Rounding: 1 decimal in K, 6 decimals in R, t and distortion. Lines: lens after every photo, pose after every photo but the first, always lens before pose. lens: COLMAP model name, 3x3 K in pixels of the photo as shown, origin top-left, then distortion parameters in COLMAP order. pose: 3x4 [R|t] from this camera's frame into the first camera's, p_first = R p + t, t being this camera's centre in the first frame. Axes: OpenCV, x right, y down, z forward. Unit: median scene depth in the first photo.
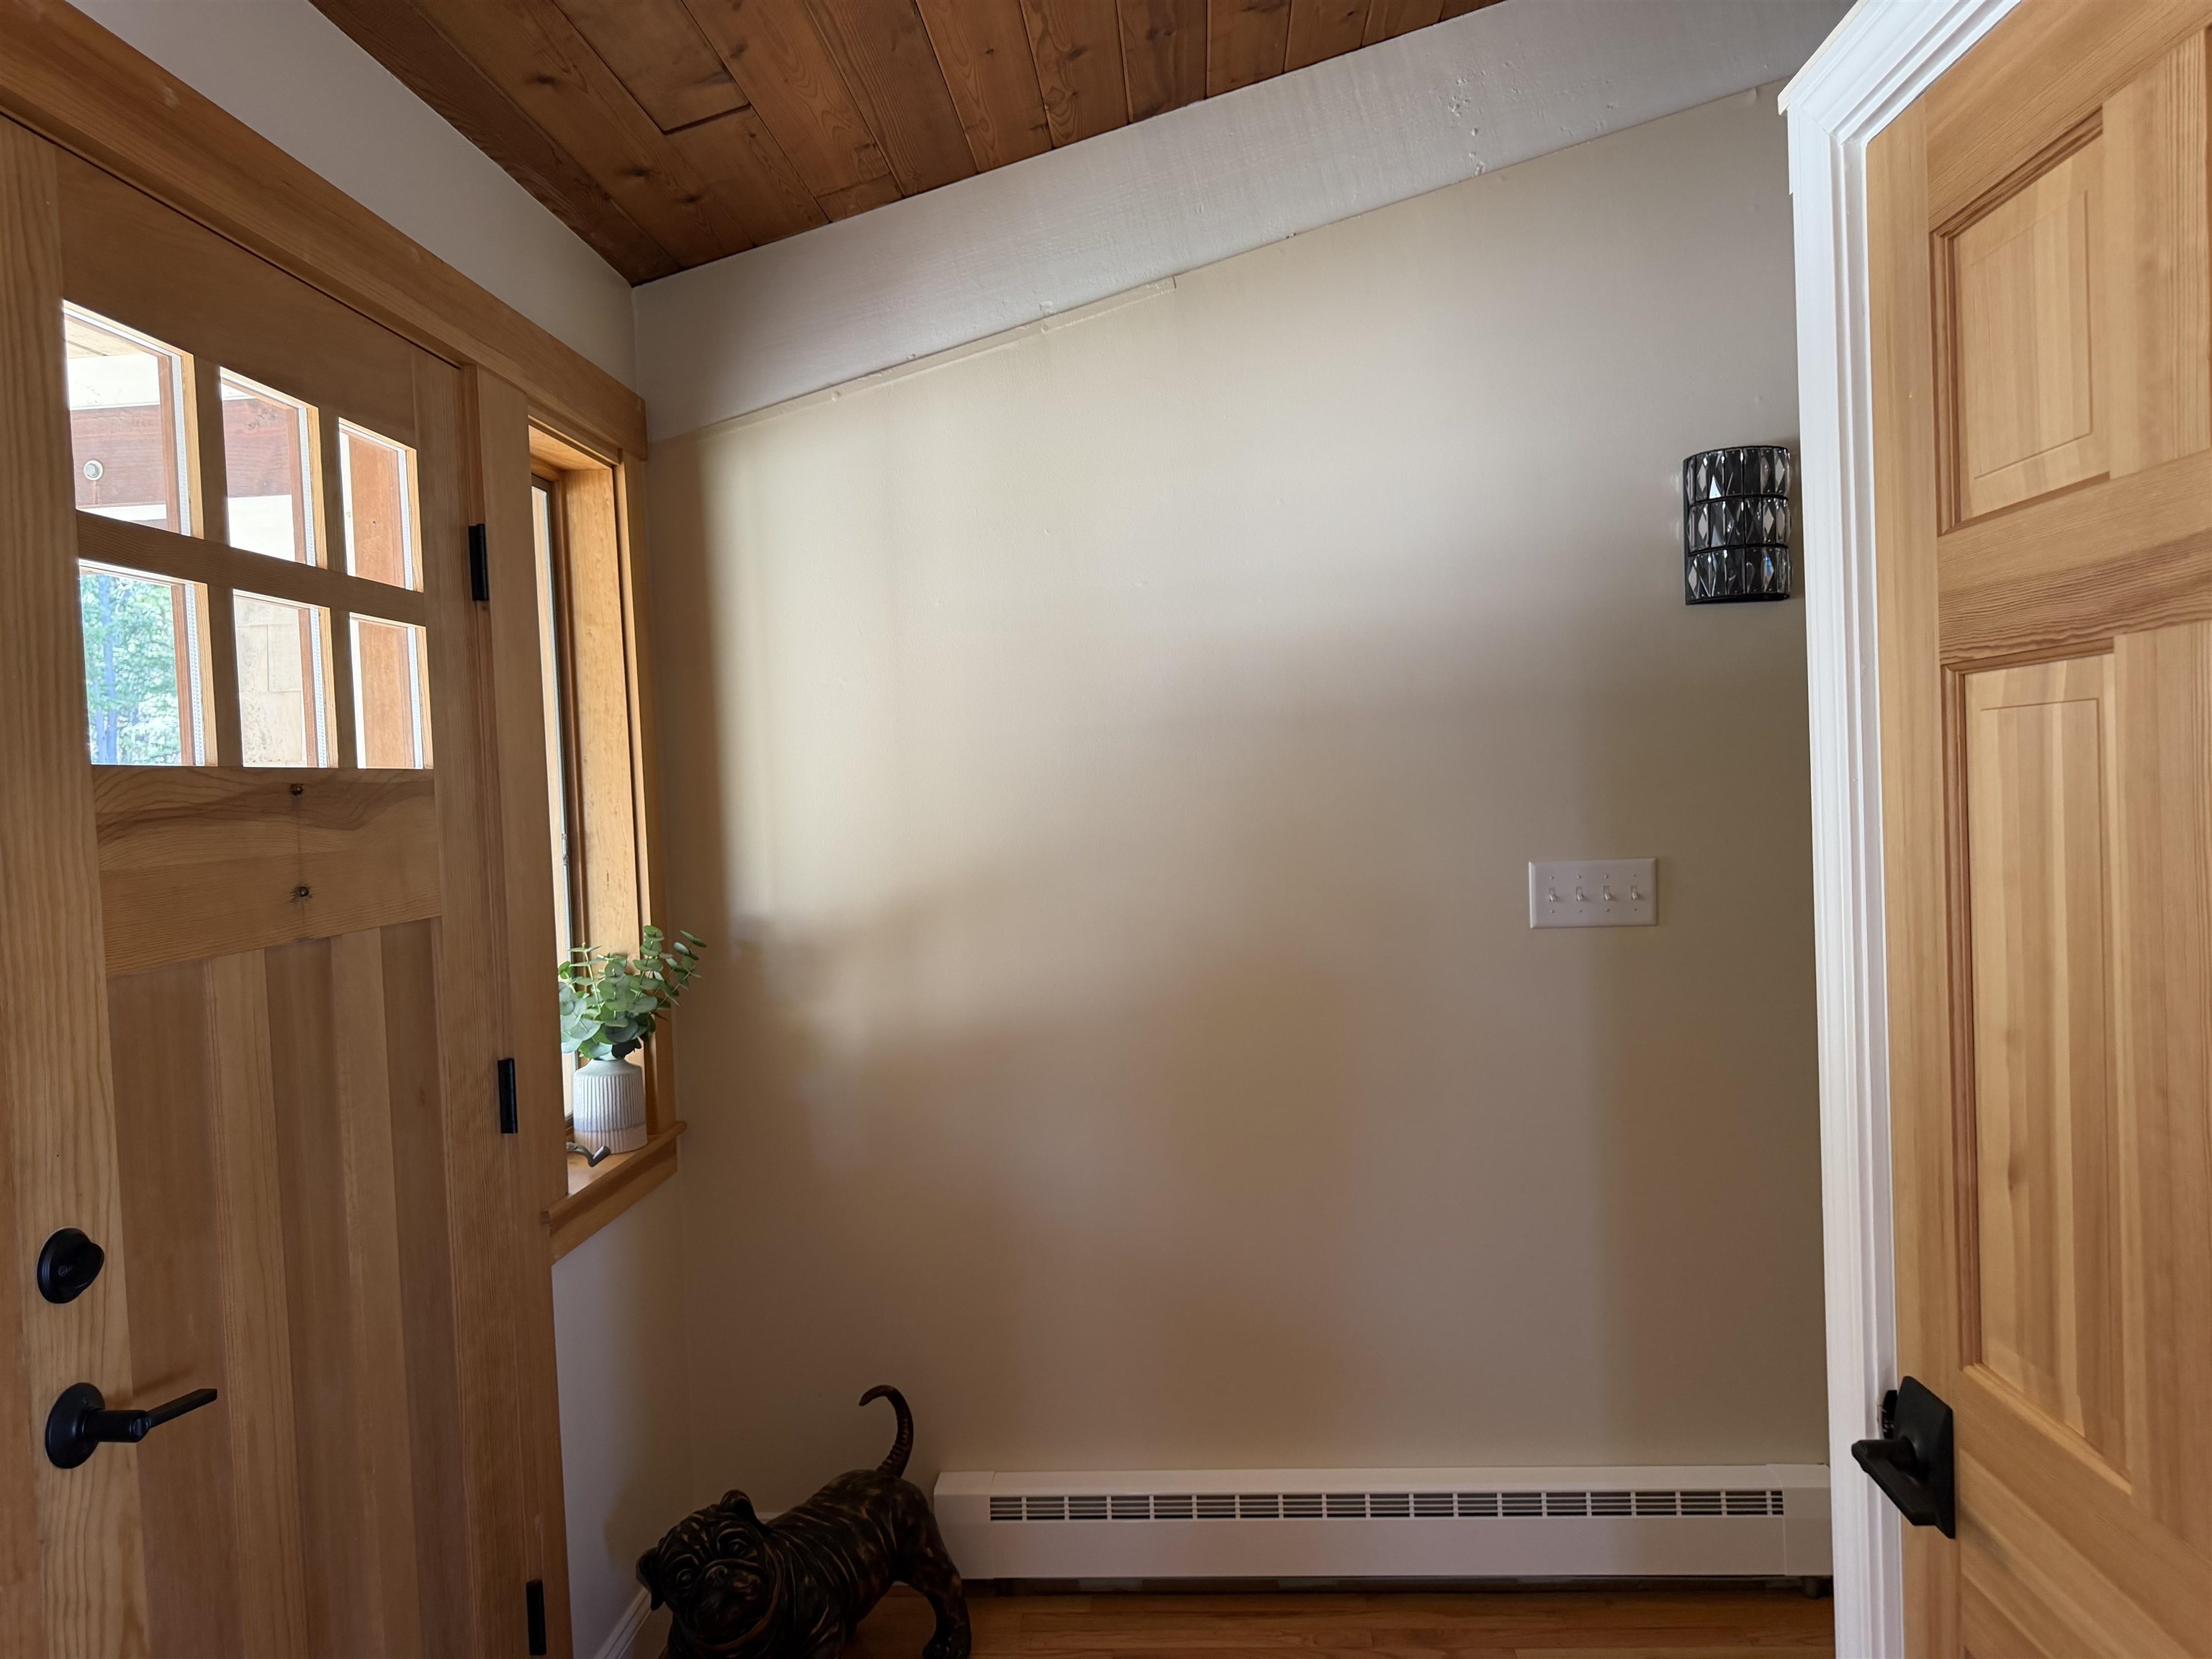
lens RADIAL K [[1511.9, 0, 1106.0], [0, 1511.9, 829.5], [0, 0, 1]] dist [0.112046, -0.143960]
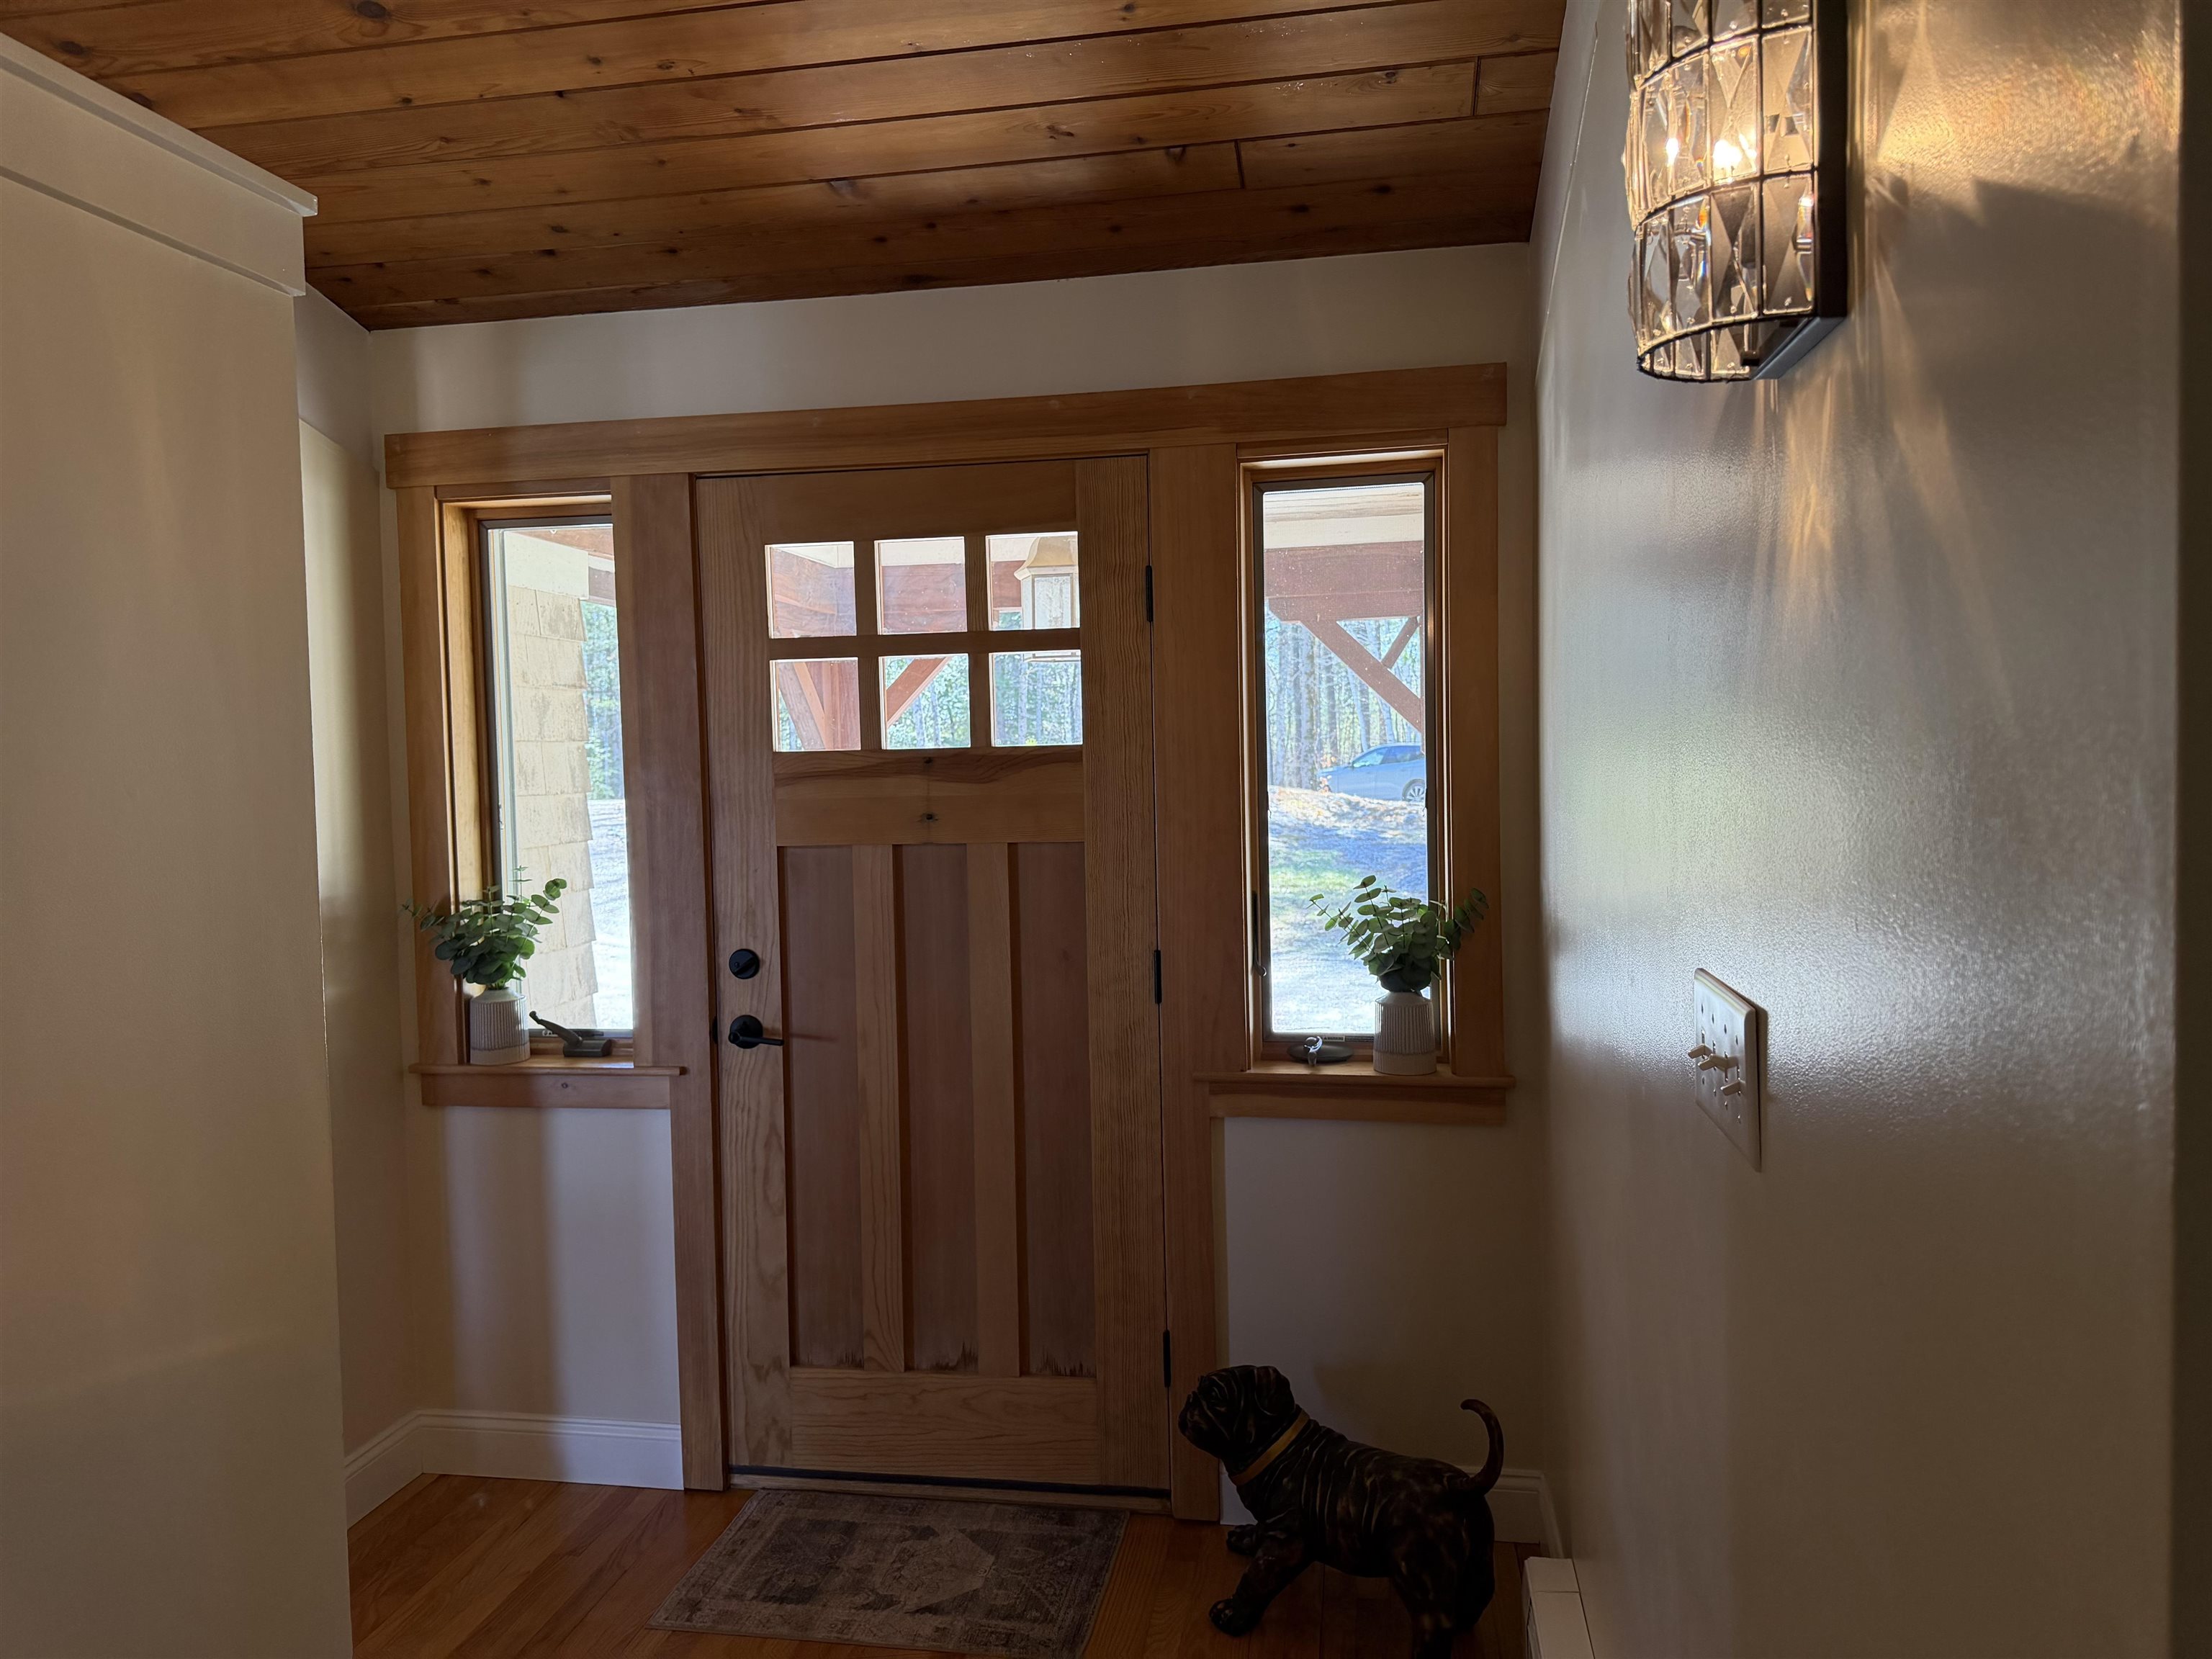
lens RADIAL K [[1511.9, 0, 1106.0], [0, 1511.9, 829.5], [0, 0, 1]] dist [0.112046, -0.143960]
pose [[-0.096174, 0.084627, -0.991760, 1.348349], [-0.003378, 0.996346, 0.085346, -0.107346], [0.995359, 0.011558, -0.095537, 1.509055]]
